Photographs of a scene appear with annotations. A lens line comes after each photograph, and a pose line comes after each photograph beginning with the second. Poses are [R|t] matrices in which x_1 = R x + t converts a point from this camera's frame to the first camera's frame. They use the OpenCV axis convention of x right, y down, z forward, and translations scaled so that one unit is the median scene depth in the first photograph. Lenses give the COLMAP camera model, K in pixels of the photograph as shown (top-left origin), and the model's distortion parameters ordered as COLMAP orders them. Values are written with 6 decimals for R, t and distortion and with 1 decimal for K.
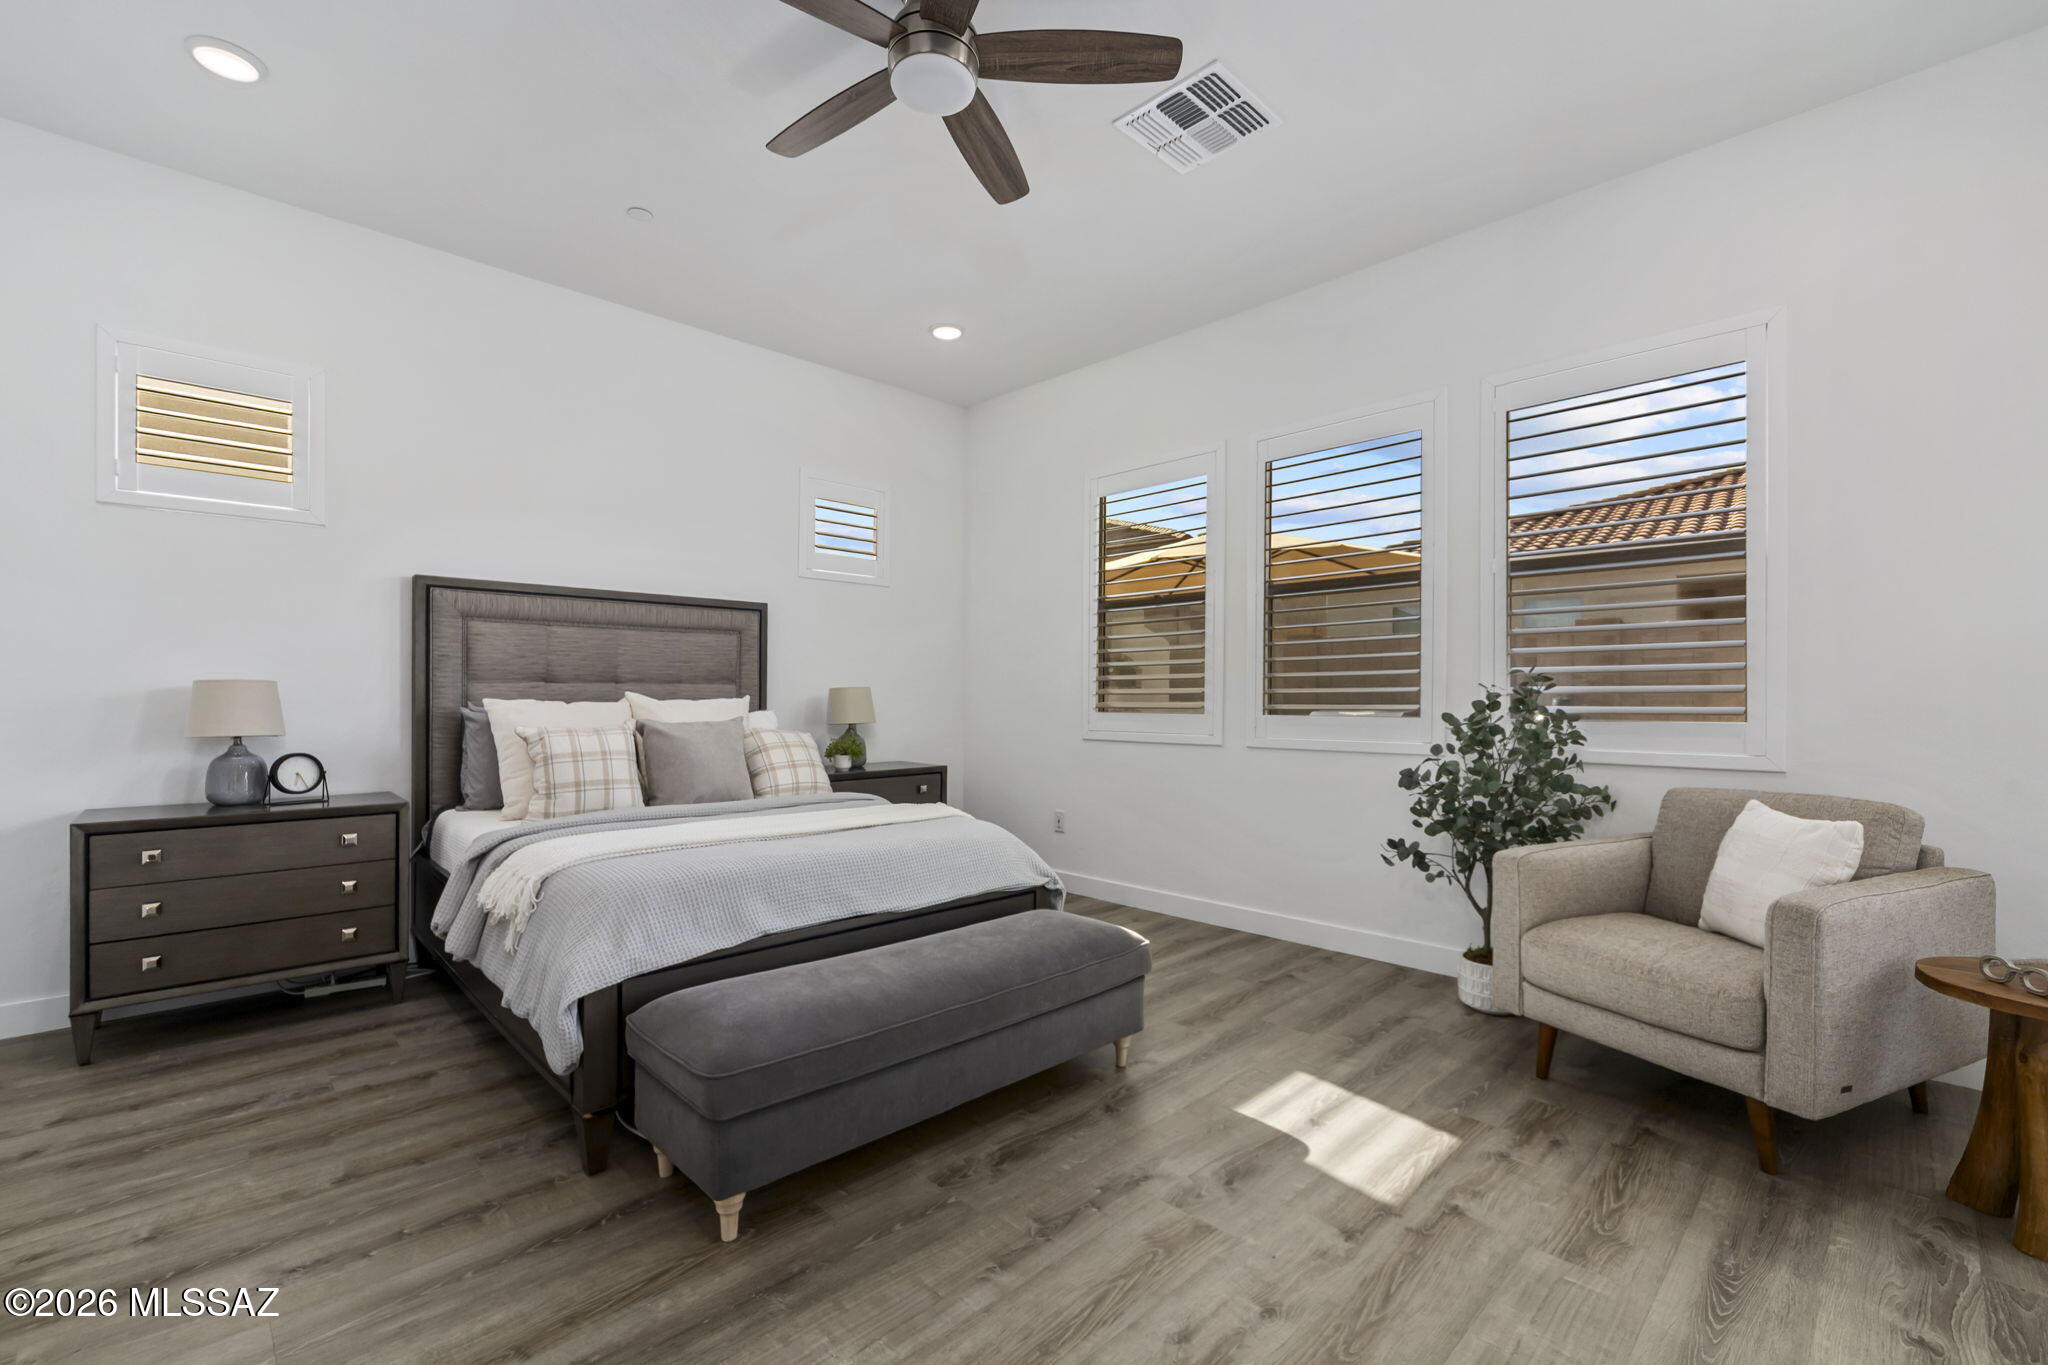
lens RADIAL K [[871.1, 0, 985.1], [0, 871.1, 705.4], [0, 0, 1]] dist [0.000950, 0.000119]
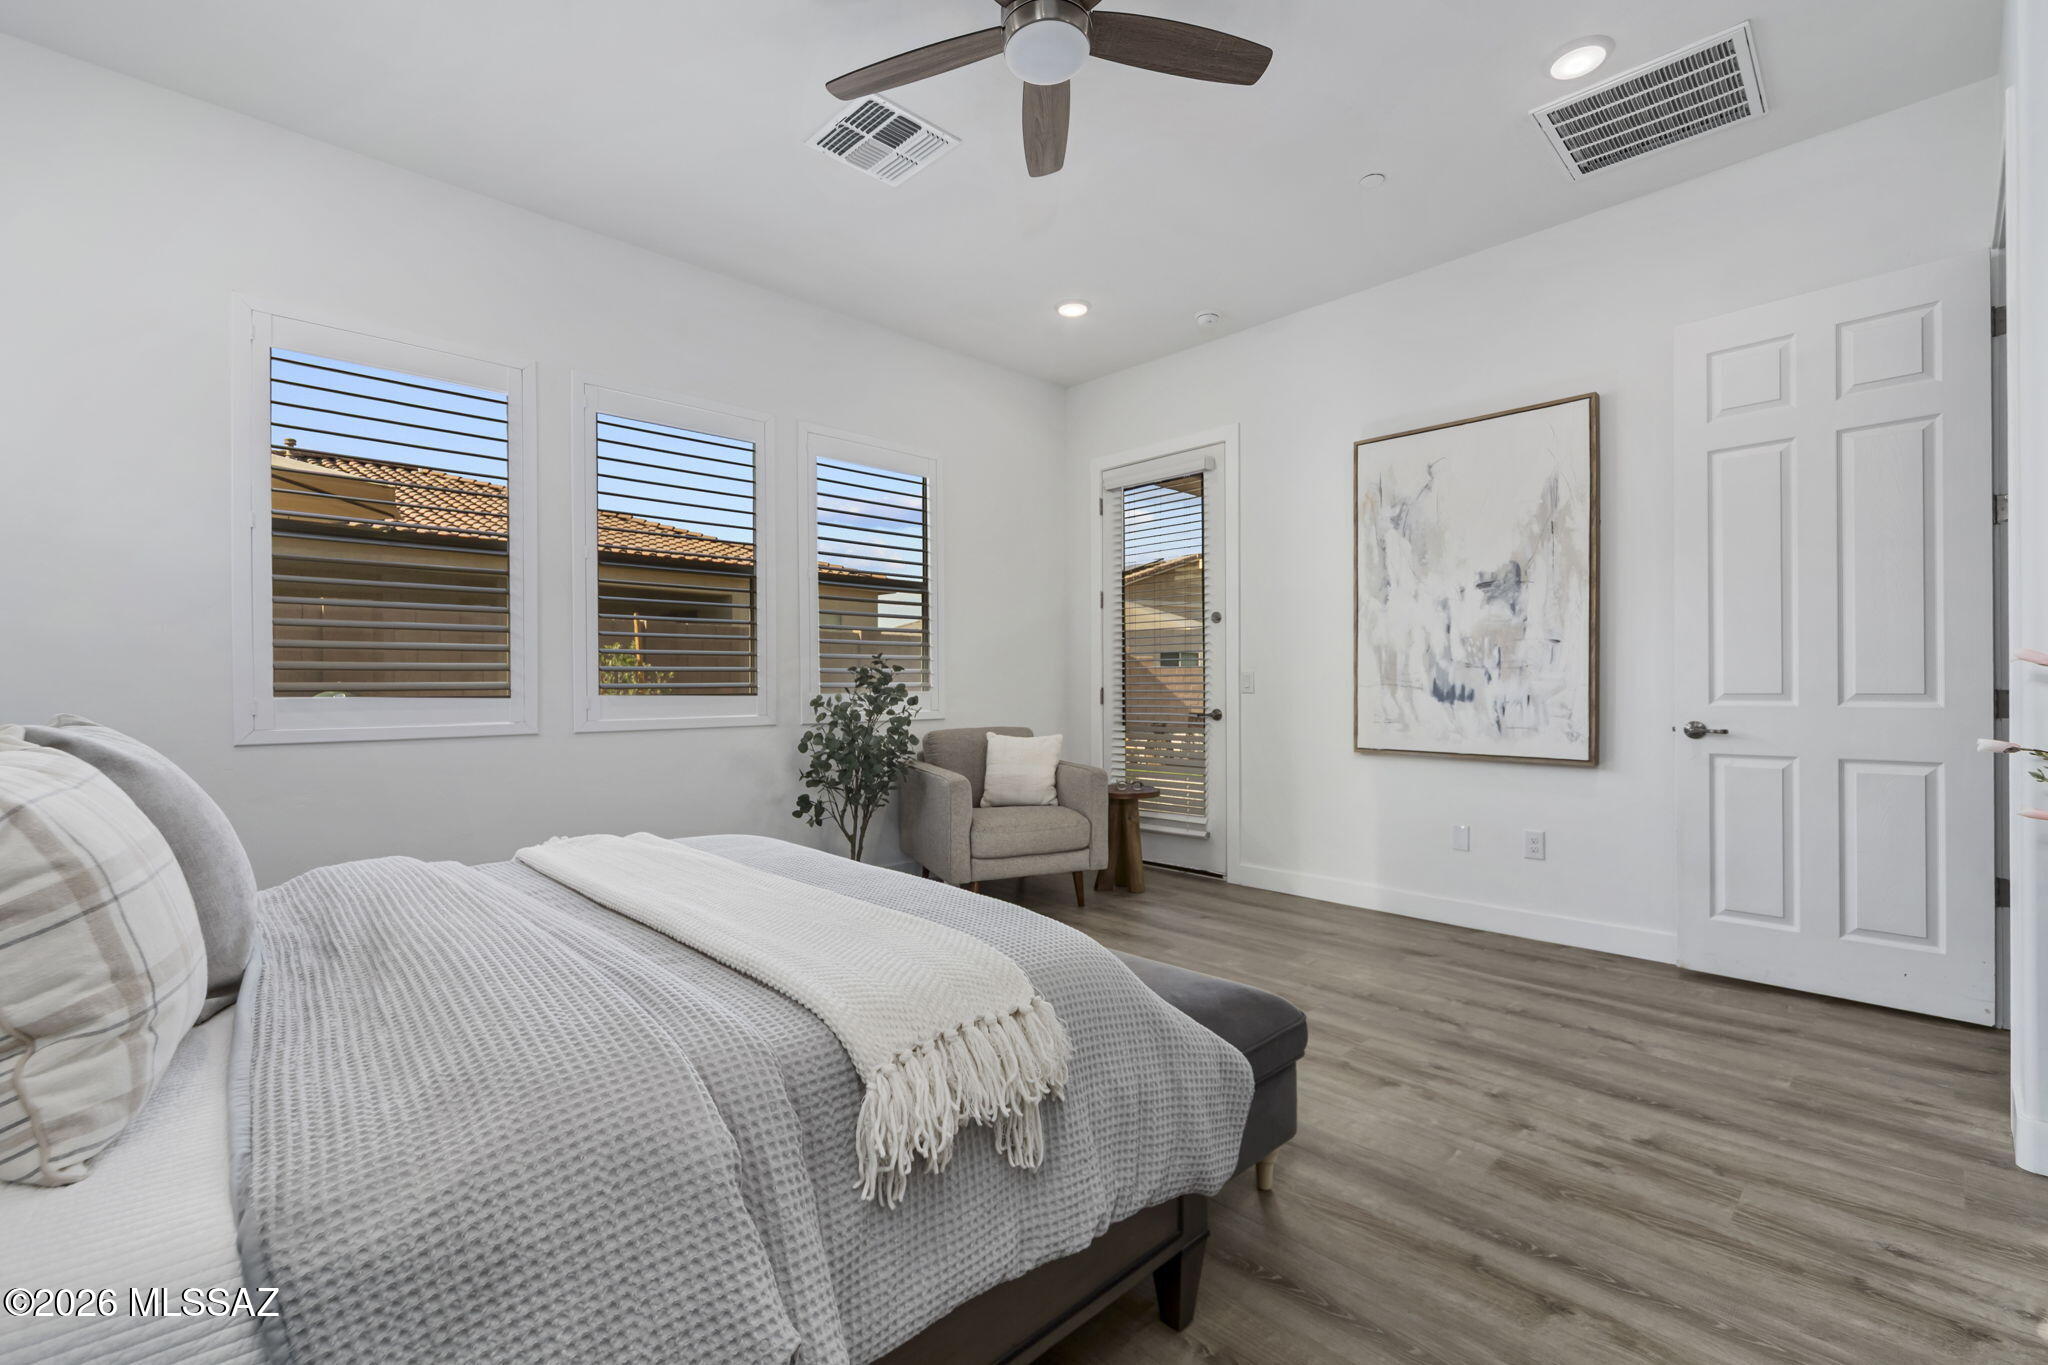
lens RADIAL K [[896.9, 0, 1017.0], [0, 896.9, 695.6], [0, 0, 1]] dist [-0.000430, 0.000219]
pose [[-0.014728, -0.019222, 0.999707, -0.690832], [-0.000959, 0.999815, 0.019210, -0.008468], [-0.999891, -0.000676, -0.014744, 0.651776]]
